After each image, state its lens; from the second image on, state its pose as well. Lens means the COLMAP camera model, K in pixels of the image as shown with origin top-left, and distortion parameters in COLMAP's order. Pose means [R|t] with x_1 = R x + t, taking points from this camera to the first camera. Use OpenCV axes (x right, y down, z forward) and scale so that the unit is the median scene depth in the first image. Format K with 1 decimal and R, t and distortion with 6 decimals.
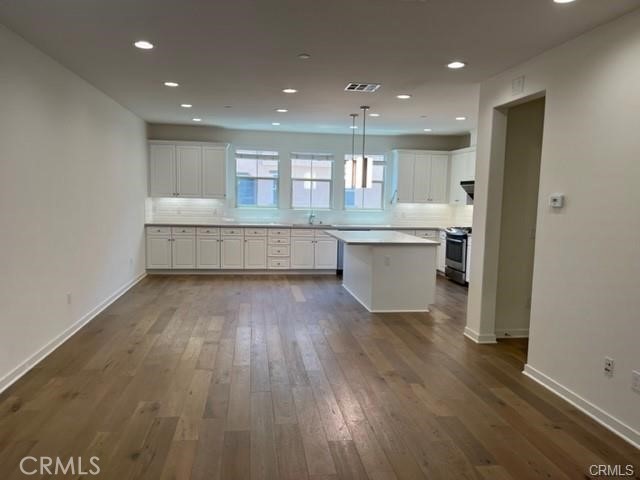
lens RADIAL K [[491.7, 0, 320.0], [0, 491.7, 240.0], [0, 0, 1]] dist [0.042991, -0.072013]
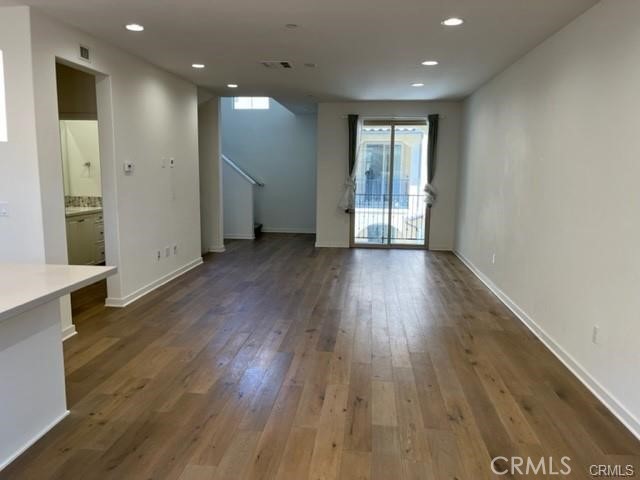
lens RADIAL K [[491.7, 0, 320.0], [0, 491.7, 240.0], [0, 0, 1]] dist [0.042991, -0.072013]
pose [[-0.970748, -0.067831, 0.230320, -0.155817], [-0.011589, 0.971383, 0.237236, -0.088343], [-0.239821, 0.227627, -0.943754, 0.918282]]
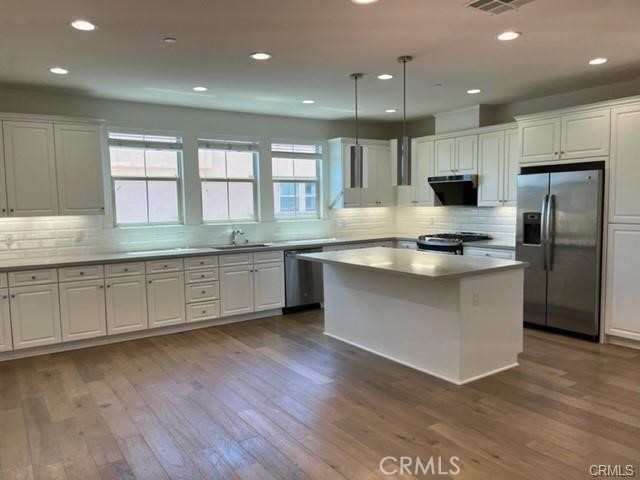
lens RADIAL K [[491.7, 0, 320.0], [0, 491.7, 240.0], [0, 0, 1]] dist [0.042991, -0.072013]
pose [[0.898166, -0.074038, 0.433378, -0.210903], [0.078143, 0.996907, 0.008360, -0.036650], [-0.432656, 0.026357, 0.901174, 0.345971]]
